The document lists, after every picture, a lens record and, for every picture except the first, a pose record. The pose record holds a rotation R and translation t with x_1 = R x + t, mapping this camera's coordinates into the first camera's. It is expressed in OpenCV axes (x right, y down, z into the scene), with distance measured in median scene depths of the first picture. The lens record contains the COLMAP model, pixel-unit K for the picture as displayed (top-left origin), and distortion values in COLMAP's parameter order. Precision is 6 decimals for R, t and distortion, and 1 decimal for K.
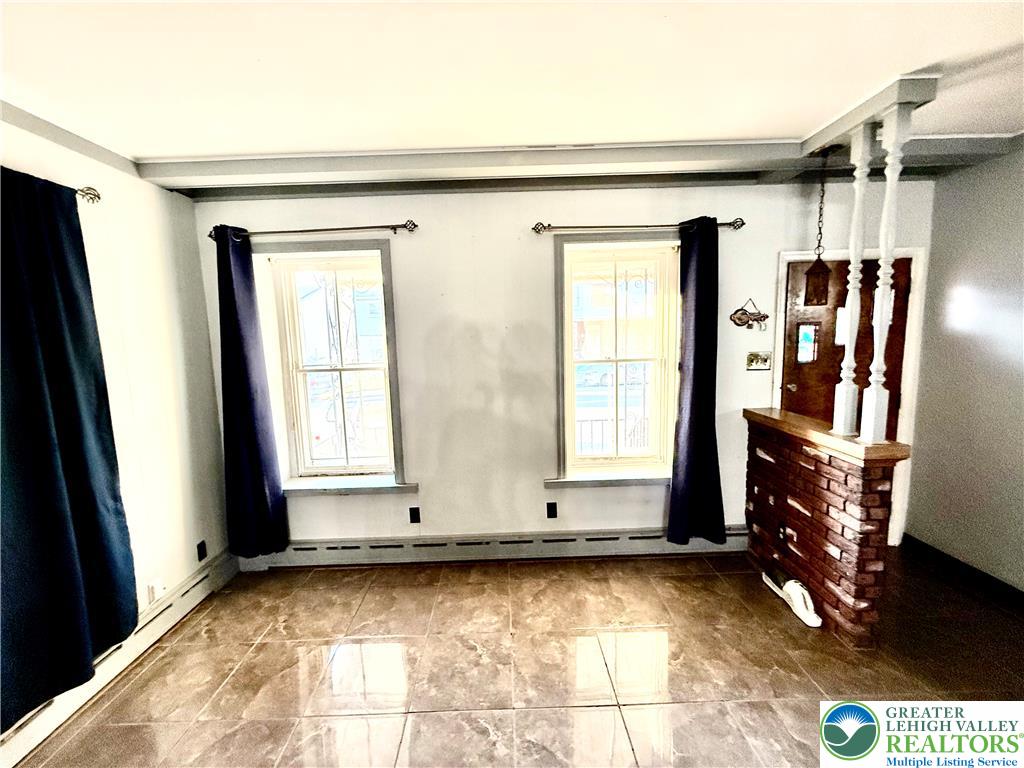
lens RADIAL K [[408.8, 0, 511.7], [0, 408.8, 382.9], [0, 0, 1]] dist [-0.002562, 0.001142]
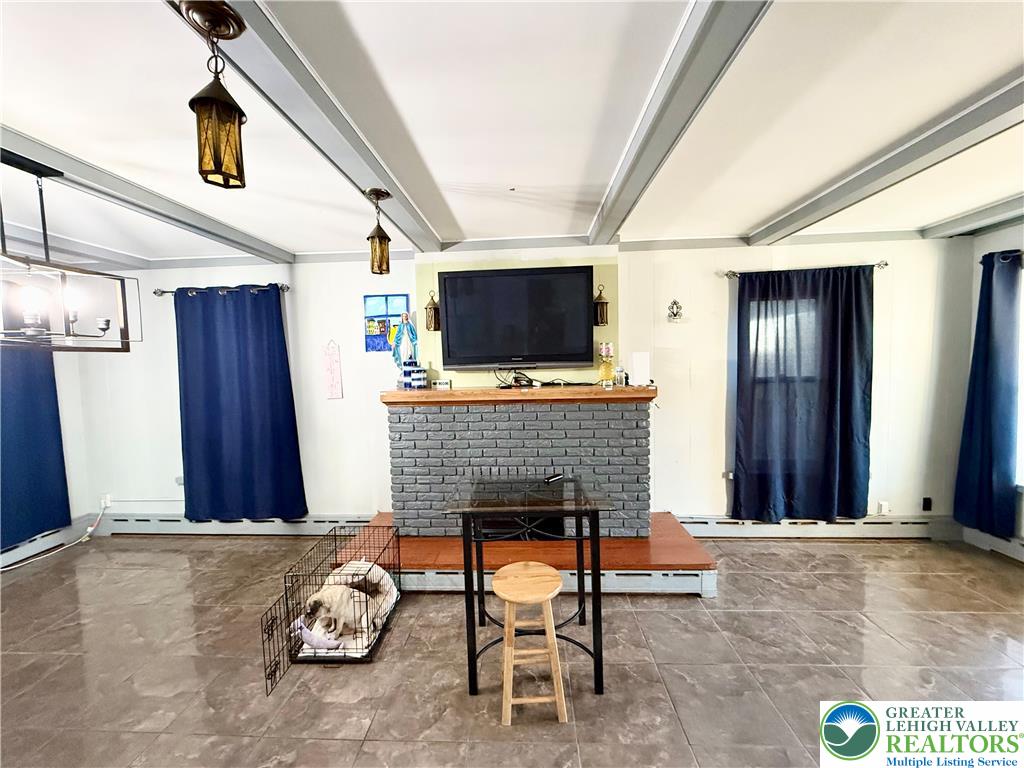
lens RADIAL K [[408.8, 0, 508.3], [0, 408.8, 383.2], [0, 0, 1]] dist [-0.002562, 0.001142]
pose [[-0.066180, 0.087584, -0.993956, 0.645324], [-0.098966, 0.990652, 0.093882, 0.032458], [0.992888, 0.104581, -0.056894, -0.334658]]
